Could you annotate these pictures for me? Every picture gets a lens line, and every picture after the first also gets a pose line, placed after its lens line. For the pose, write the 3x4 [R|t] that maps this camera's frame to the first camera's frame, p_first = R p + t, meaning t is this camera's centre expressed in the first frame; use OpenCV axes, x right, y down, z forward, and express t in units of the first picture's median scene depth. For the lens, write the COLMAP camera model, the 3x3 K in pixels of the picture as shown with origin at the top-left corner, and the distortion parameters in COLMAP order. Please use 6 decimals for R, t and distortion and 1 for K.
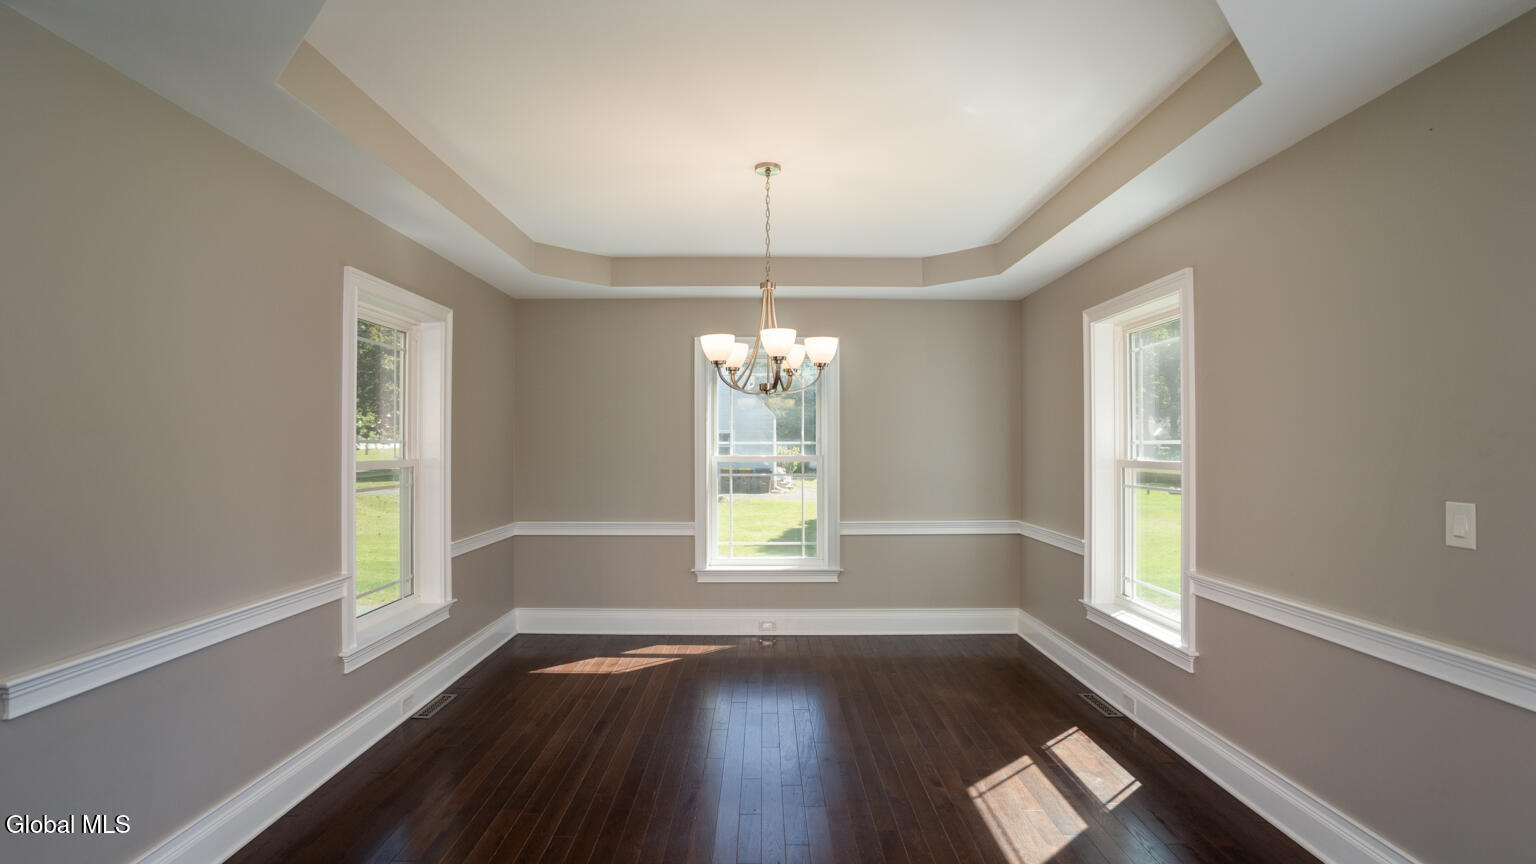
lens RADIAL K [[725.9, 0, 768.0], [0, 725.9, 432.1], [0, 0, 1]] dist [-0.032918, 0.001426]
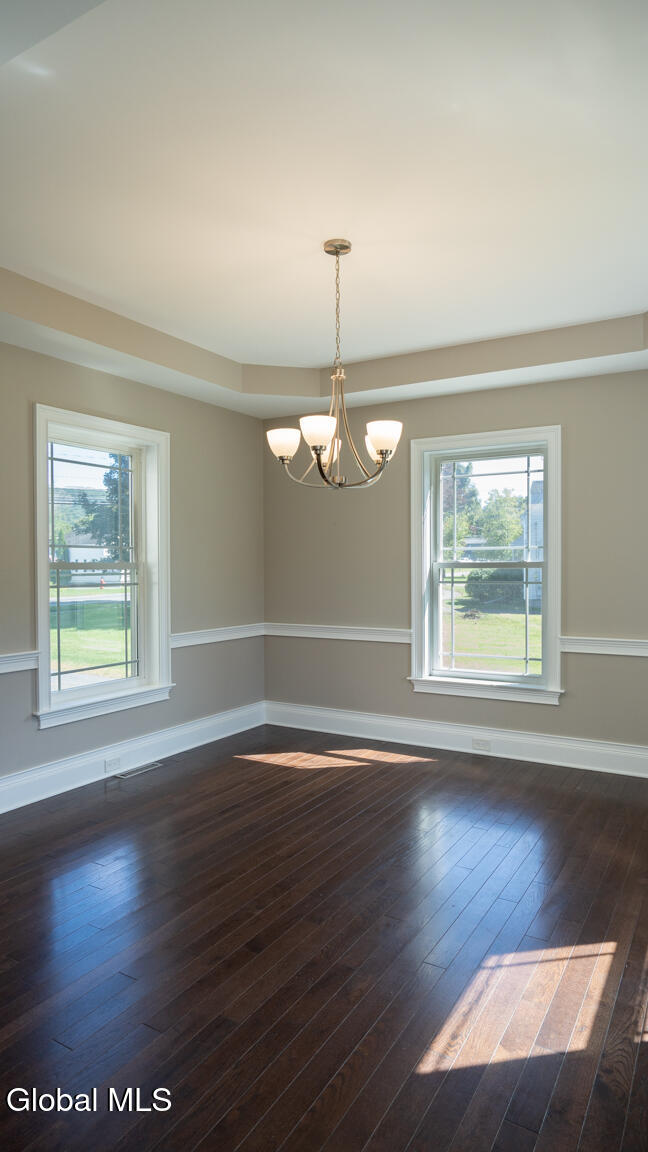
lens RADIAL K [[721.3, 0, 316.9], [0, 721.3, 579.0], [0, 0, 1]] dist [-0.042866, 0.003017]
pose [[0.837718, 0.008905, -0.546030, 0.374956], [0.017114, 0.998948, 0.042548, 0.016180], [0.545834, -0.044988, 0.836685, 0.152639]]
